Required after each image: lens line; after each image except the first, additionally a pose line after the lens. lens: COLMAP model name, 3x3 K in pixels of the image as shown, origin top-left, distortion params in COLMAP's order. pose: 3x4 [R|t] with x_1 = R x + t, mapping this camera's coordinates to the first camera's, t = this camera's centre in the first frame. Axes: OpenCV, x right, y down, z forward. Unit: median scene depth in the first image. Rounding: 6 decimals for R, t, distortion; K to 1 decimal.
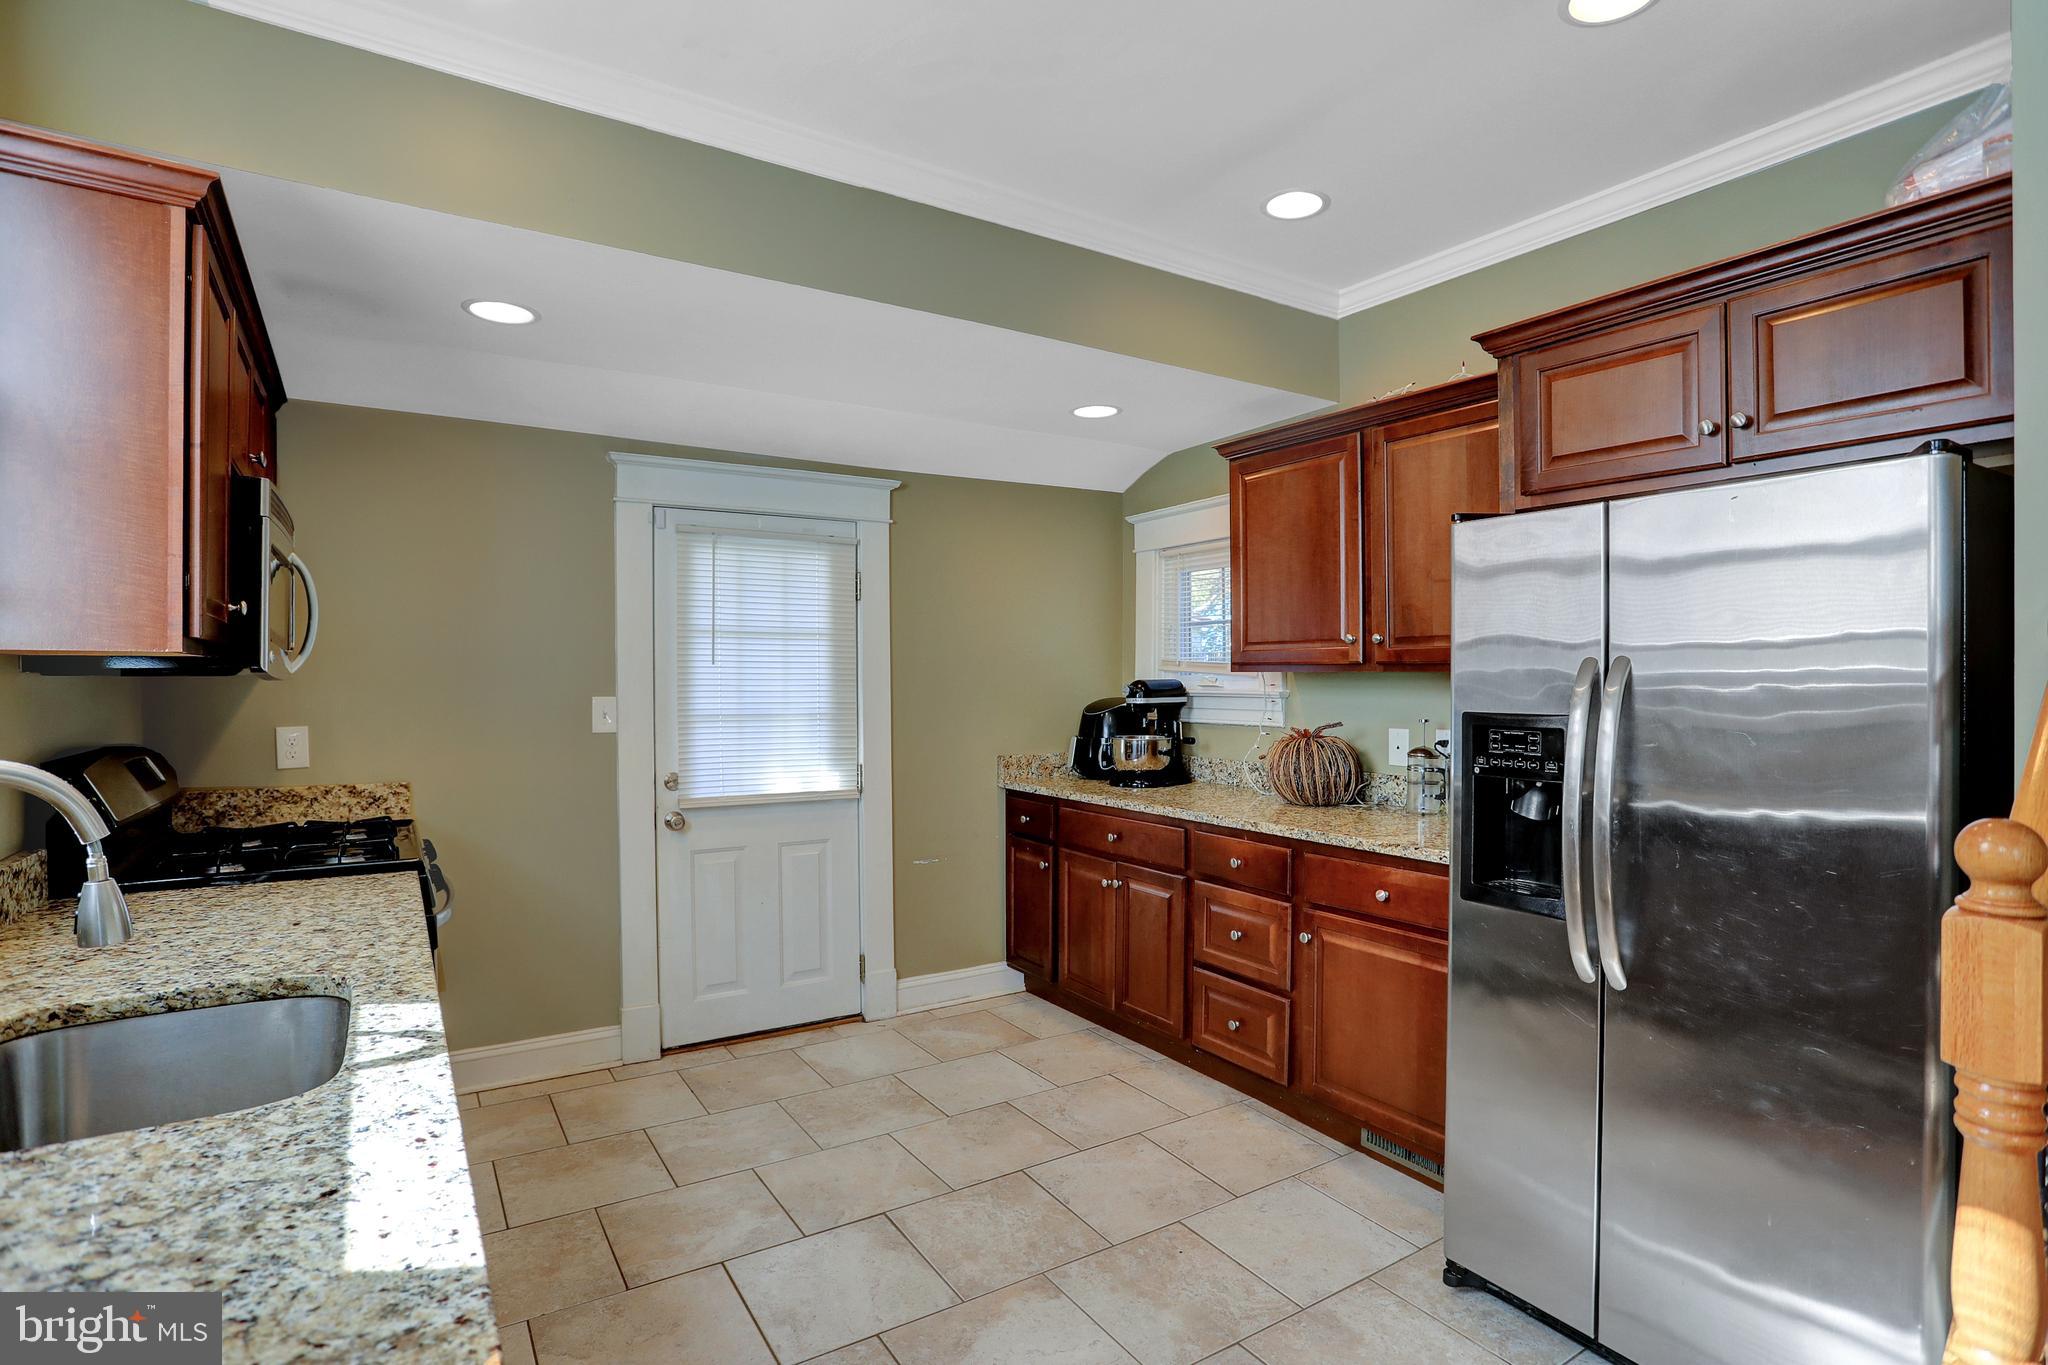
lens RADIAL K [[1001.7, 0, 1031.5], [0, 1001.7, 694.7], [0, 0, 1]] dist [-0.073654, 0.027001]
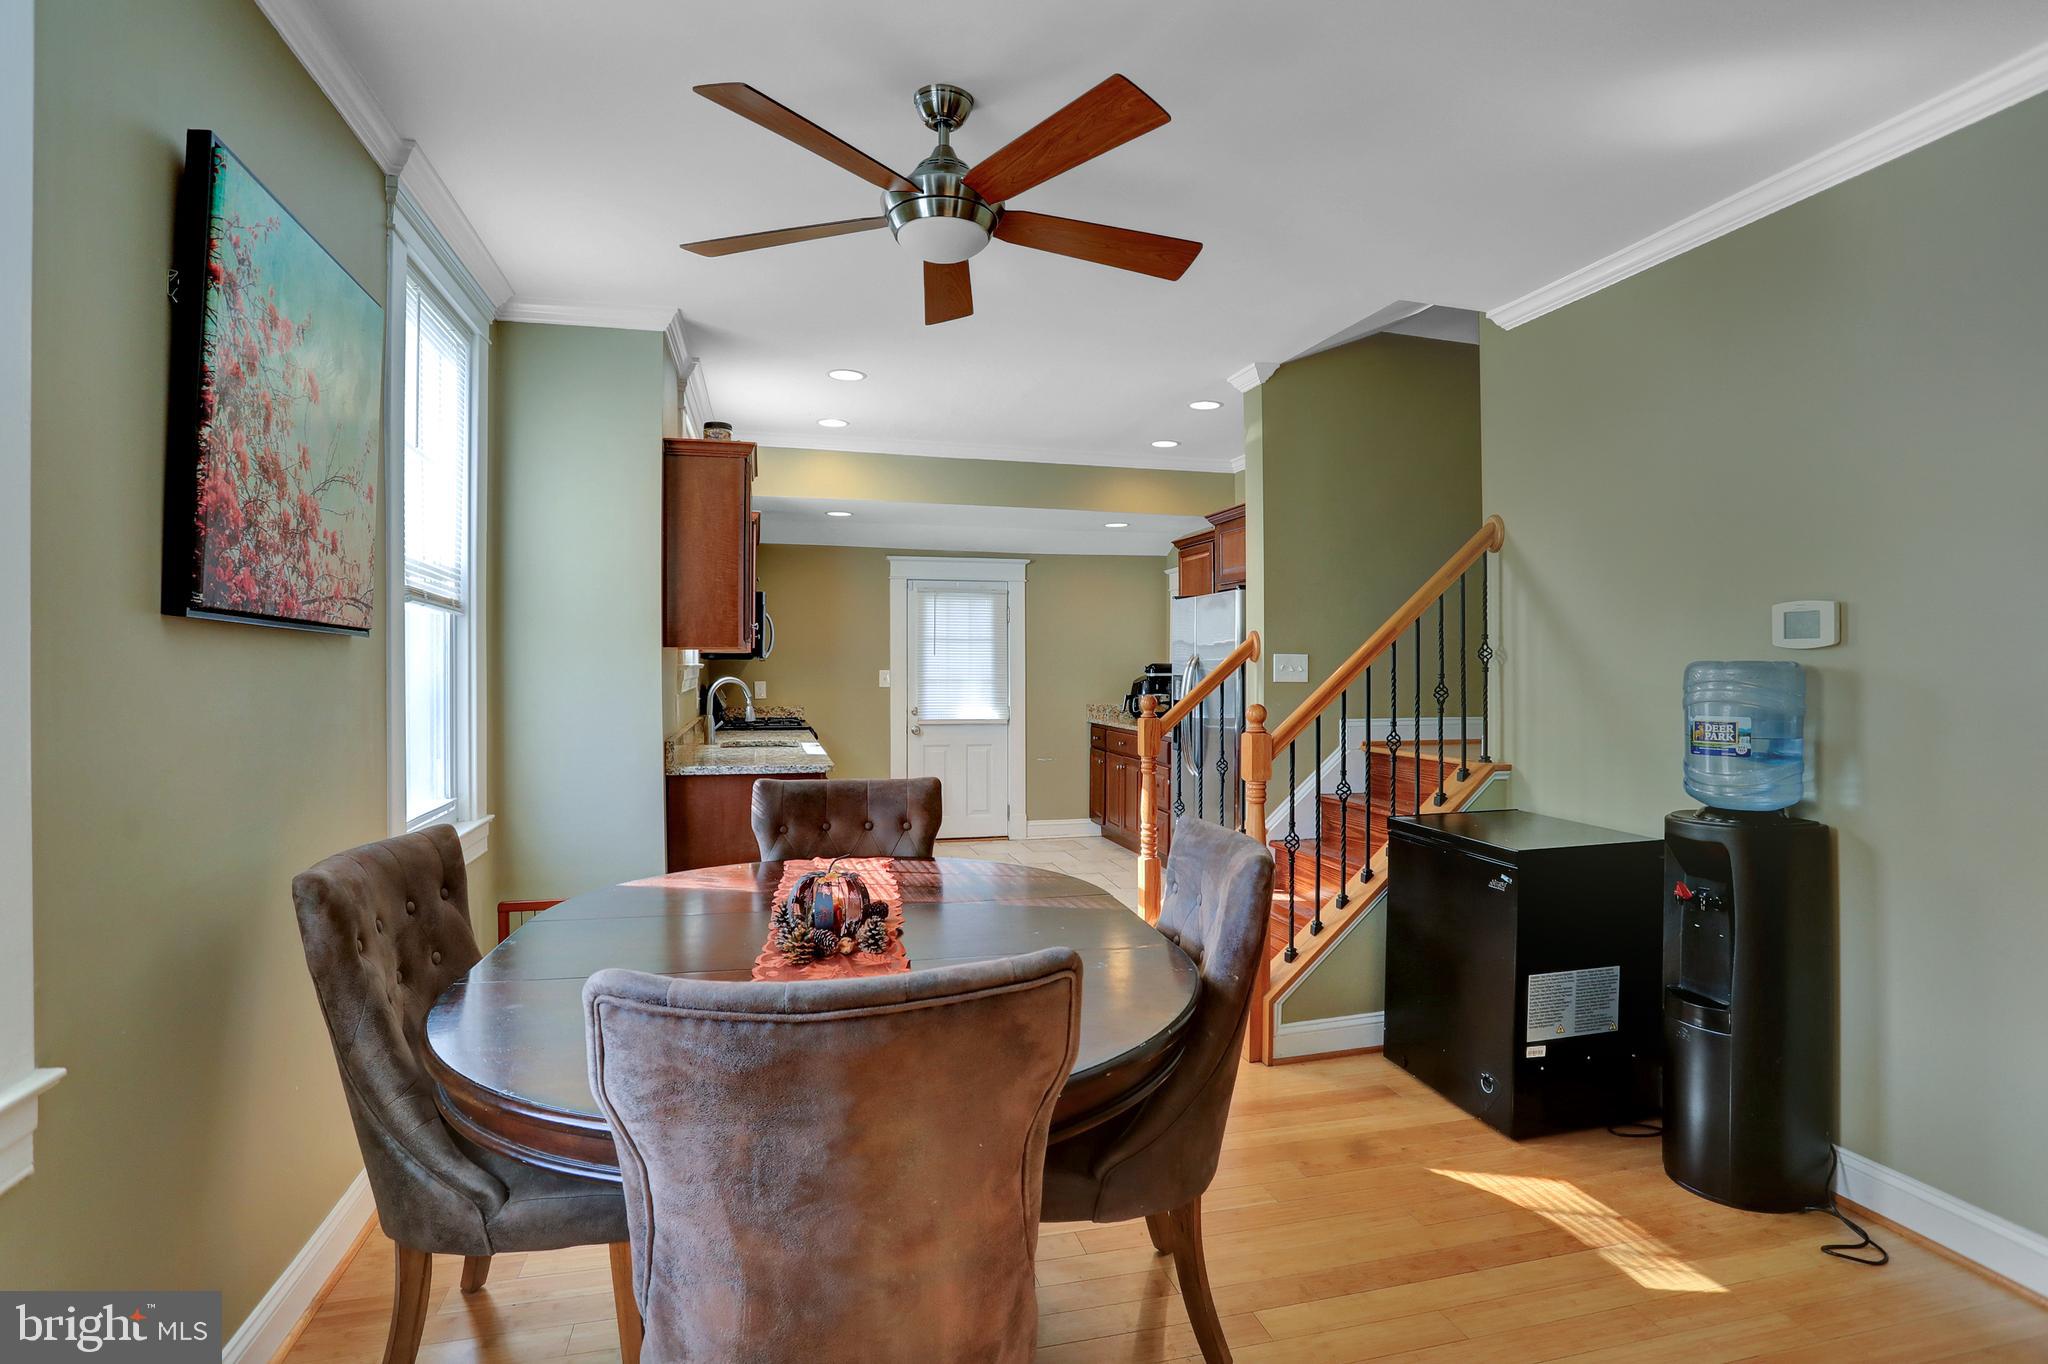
lens RADIAL K [[1001.7, 0, 1006.8], [0, 1001.7, 673.8], [0, 0, 1]] dist [-0.073654, 0.027001]
pose [[0.942426, 0.007663, -0.334328, 0.505847], [-0.010259, 0.999929, -0.005998, 0.019274], [0.334258, 0.009082, 0.942438, -0.892326]]
